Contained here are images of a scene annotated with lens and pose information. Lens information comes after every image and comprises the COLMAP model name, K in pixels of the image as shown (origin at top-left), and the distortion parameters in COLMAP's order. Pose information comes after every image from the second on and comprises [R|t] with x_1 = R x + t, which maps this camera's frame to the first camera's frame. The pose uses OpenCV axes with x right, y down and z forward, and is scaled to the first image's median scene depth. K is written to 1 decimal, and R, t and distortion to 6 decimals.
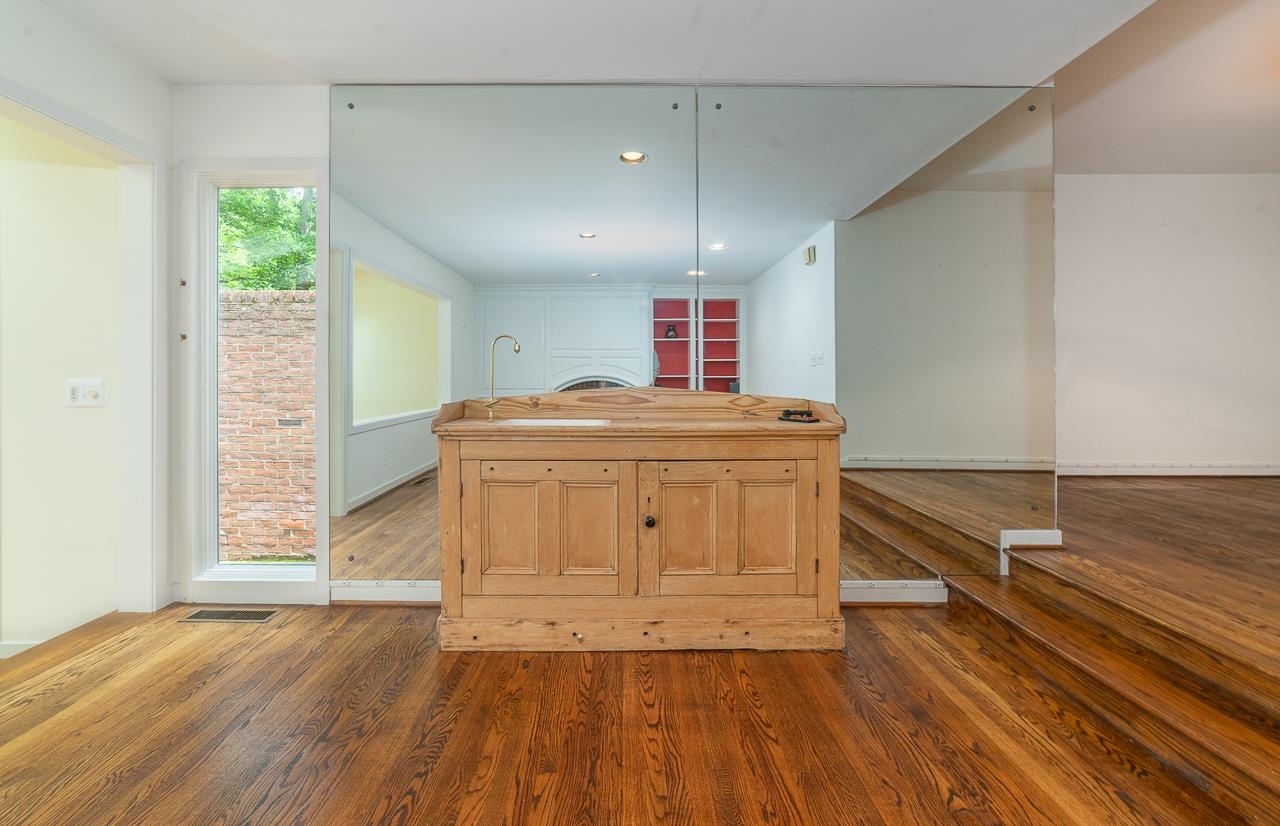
lens RADIAL K [[525.8, 0, 602.7], [0, 525.8, 373.6], [0, 0, 1]] dist [-0.013799, 0.000411]
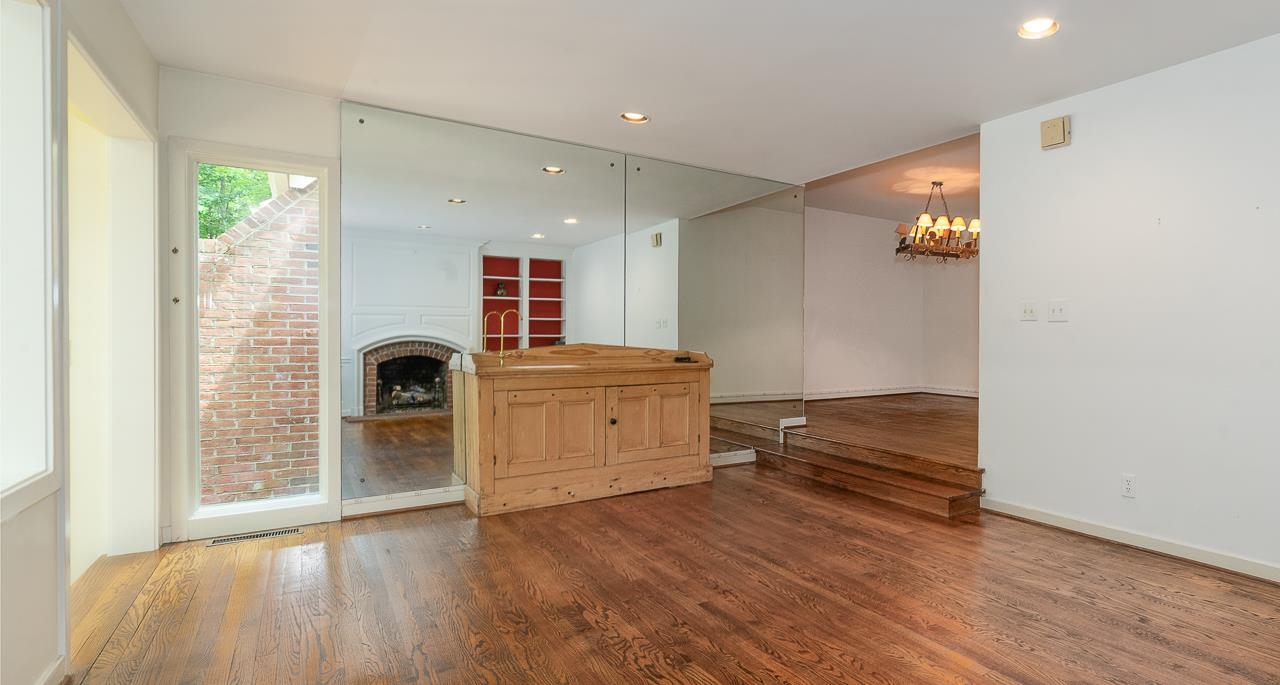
lens RADIAL K [[701.4, 0, 640.0], [0, 701.4, 342.5], [0, 0, 1]] dist [0.000782, 0.000024]
pose [[0.899806, -0.002039, 0.436285, -0.793197], [-0.003935, 0.999910, 0.012789, -0.007060], [-0.436272, -0.013224, 0.899718, -1.052527]]
